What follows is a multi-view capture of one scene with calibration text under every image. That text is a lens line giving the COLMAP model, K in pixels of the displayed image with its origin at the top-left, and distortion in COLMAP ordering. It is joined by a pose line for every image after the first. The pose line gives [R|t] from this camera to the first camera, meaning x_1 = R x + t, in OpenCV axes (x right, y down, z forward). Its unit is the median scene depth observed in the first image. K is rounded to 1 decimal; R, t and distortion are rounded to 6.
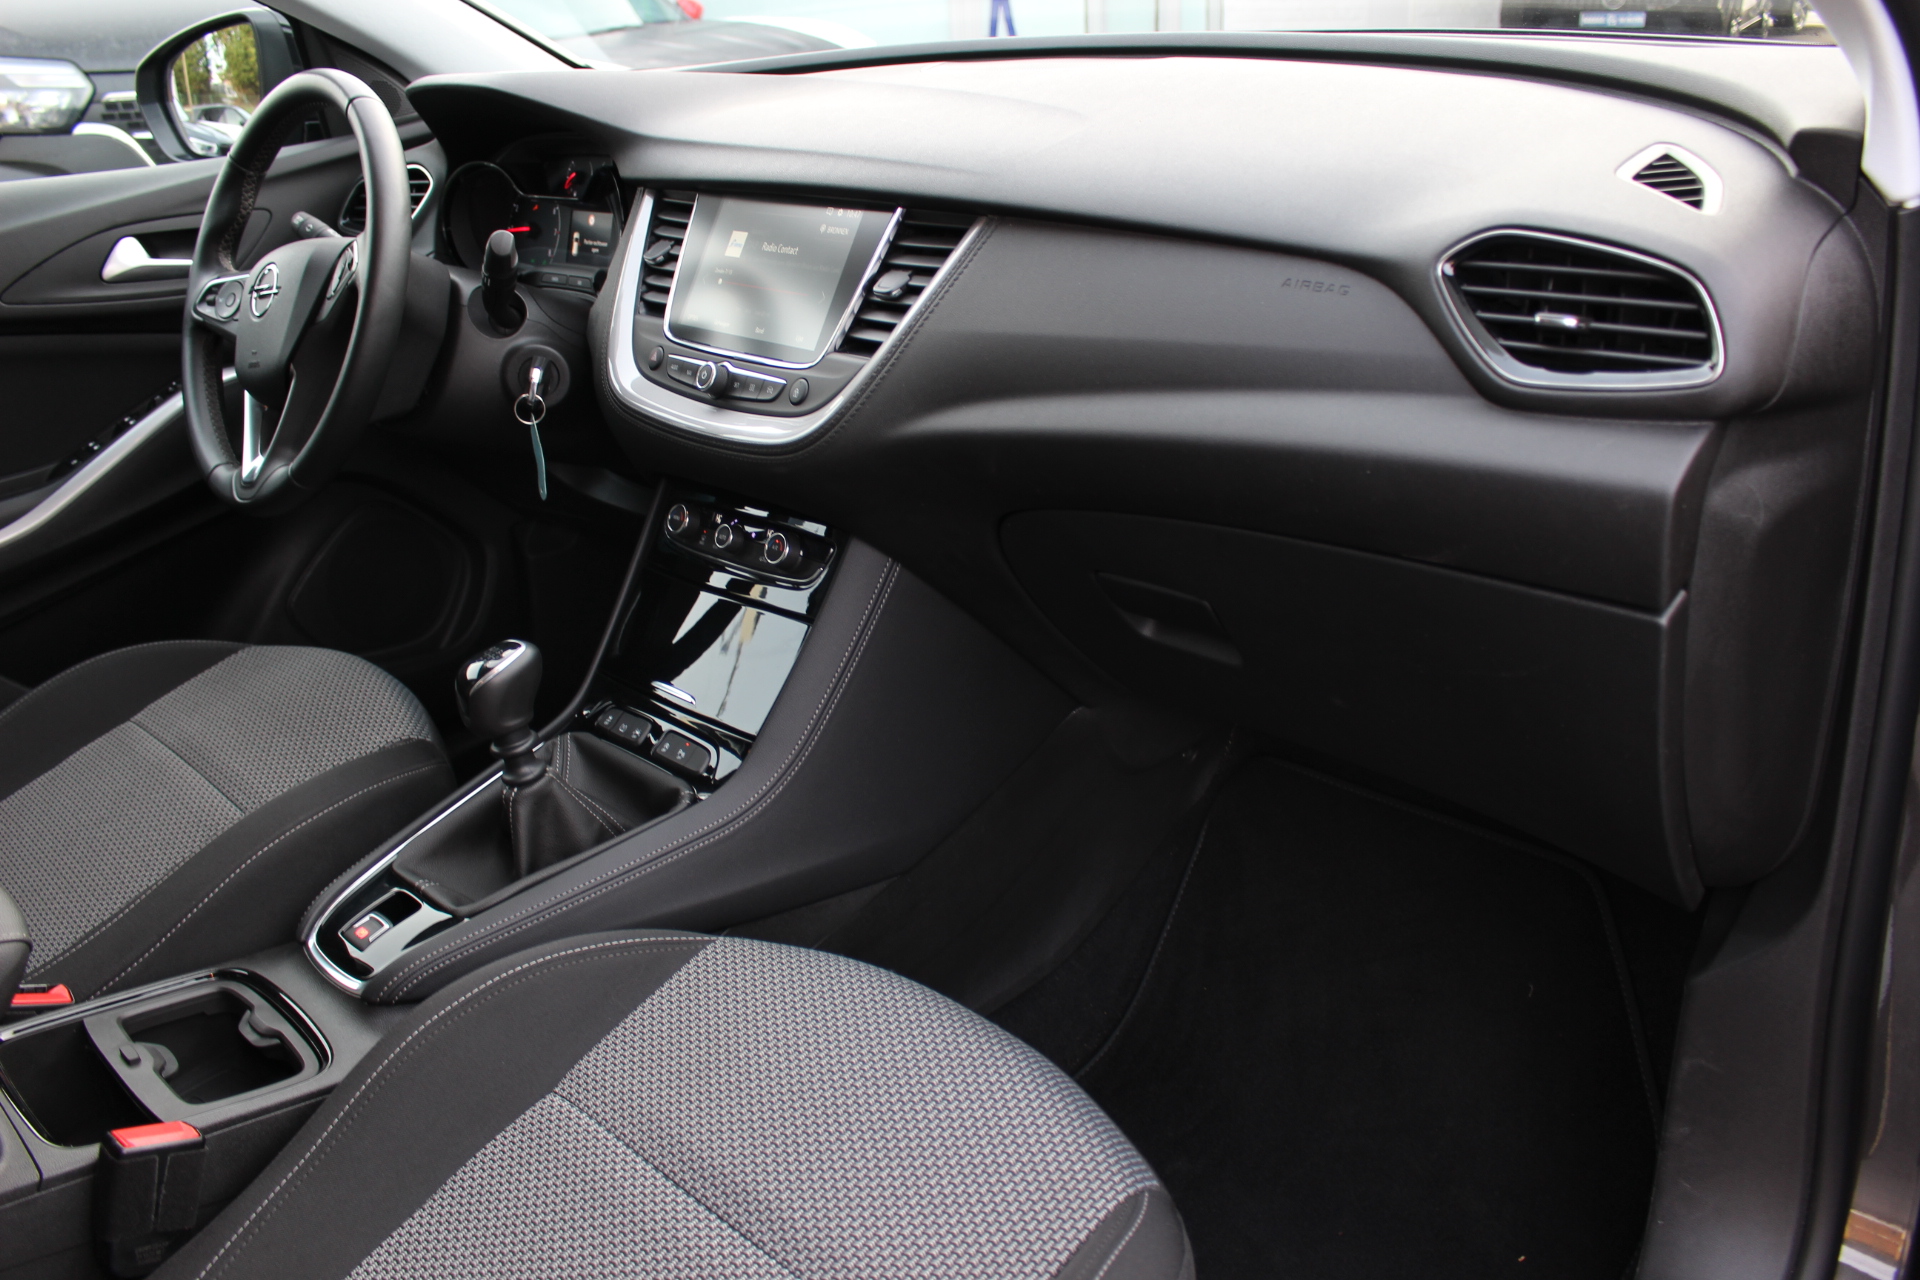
lens RADIAL K [[1598.2, 0, 960.0], [0, 1598.2, 640.0], [0, 0, 1]] dist [-0.154595, 0.127160]
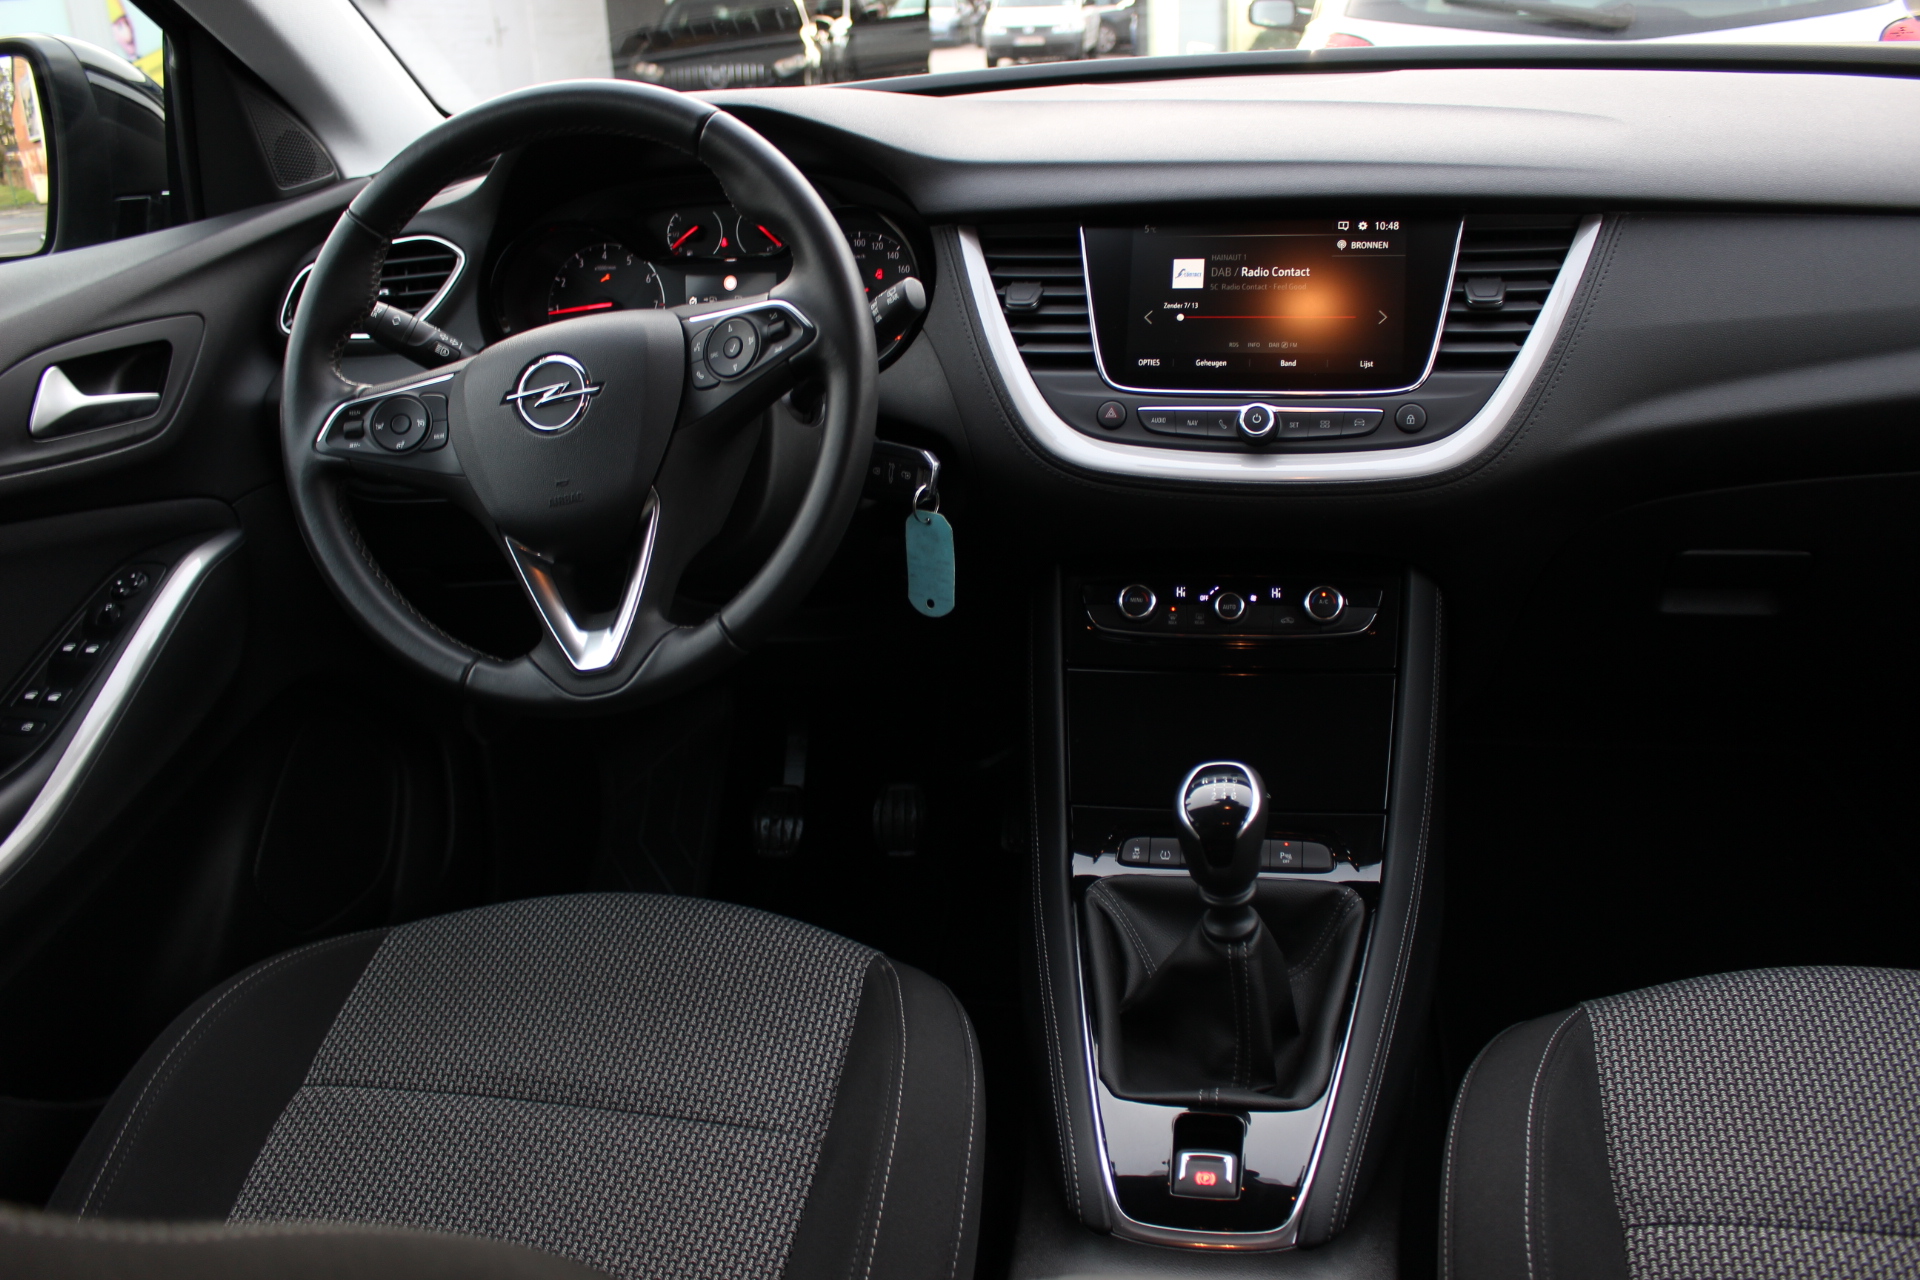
lens RADIAL K [[1598.2, 0, 960.0], [0, 1598.2, 640.0], [0, 0, 1]] dist [-0.154595, 0.127160]
pose [[0.830164, -0.200566, 0.520193, -0.707208], [0.224001, 0.974419, 0.018219, -0.093040], [-0.510540, 0.101399, 0.853854, 0.324084]]
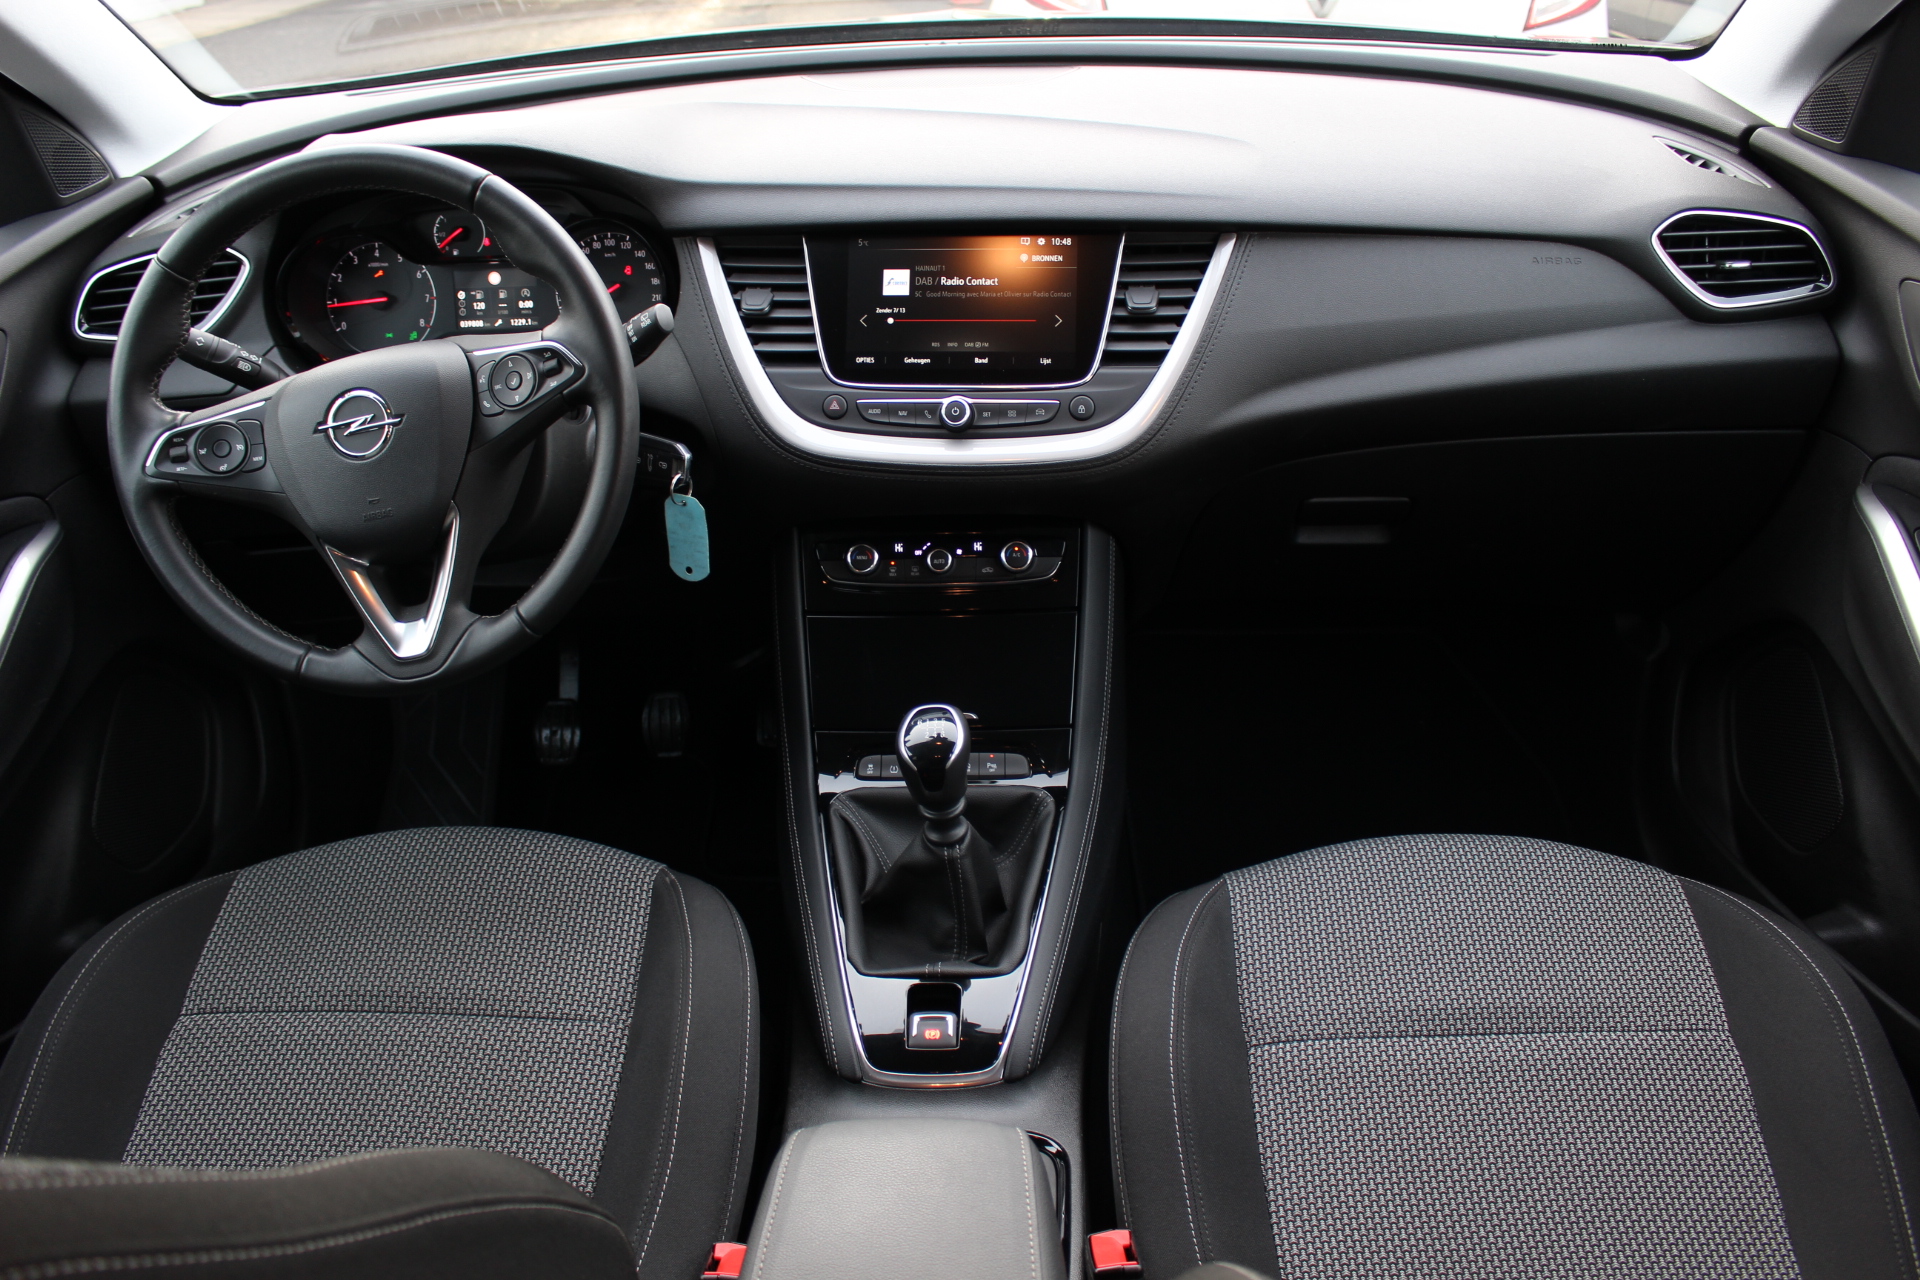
lens RADIAL K [[1598.2, 0, 960.0], [0, 1598.2, 640.0], [0, 0, 1]] dist [-0.154595, 0.127160]
pose [[0.729538, -0.295273, 0.616918, -0.780290], [0.251068, 0.954651, 0.160019, -0.174726], [-0.636191, 0.038149, 0.770588, 0.177730]]
